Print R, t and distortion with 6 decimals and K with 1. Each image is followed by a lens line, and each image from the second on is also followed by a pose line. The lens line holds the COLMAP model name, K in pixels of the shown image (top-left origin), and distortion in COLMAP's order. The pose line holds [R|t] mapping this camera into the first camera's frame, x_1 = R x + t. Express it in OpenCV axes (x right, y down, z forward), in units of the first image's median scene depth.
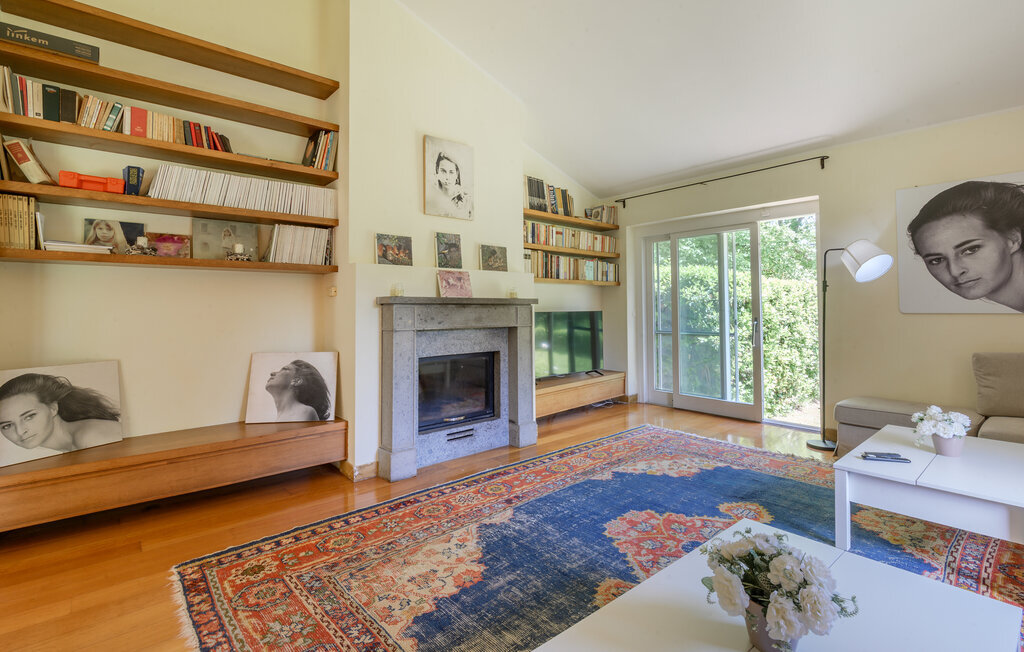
lens RADIAL K [[473.7, 0, 508.0], [0, 473.7, 313.4], [0, 0, 1]] dist [-0.000263, -0.000793]
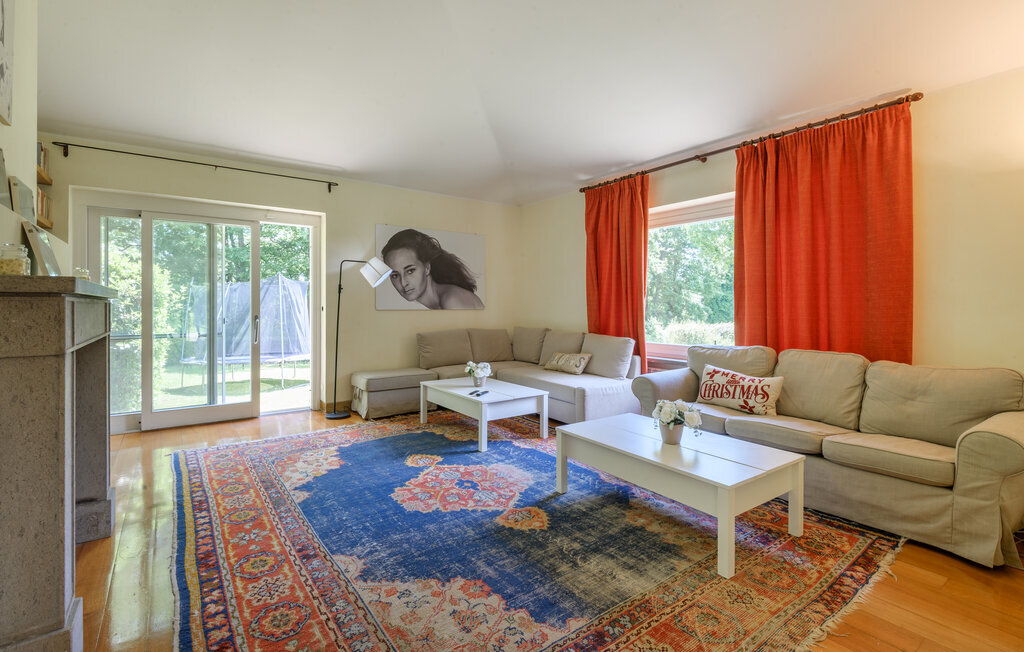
lens RADIAL K [[473.7, 0, 508.0], [0, 473.7, 313.4], [0, 0, 1]] dist [-0.000263, -0.000793]
pose [[0.073155, -0.009972, 0.997271, -0.713841], [0.010095, 0.999906, 0.009257, 0.001232], [-0.997269, 0.009391, 0.073249, 0.604160]]
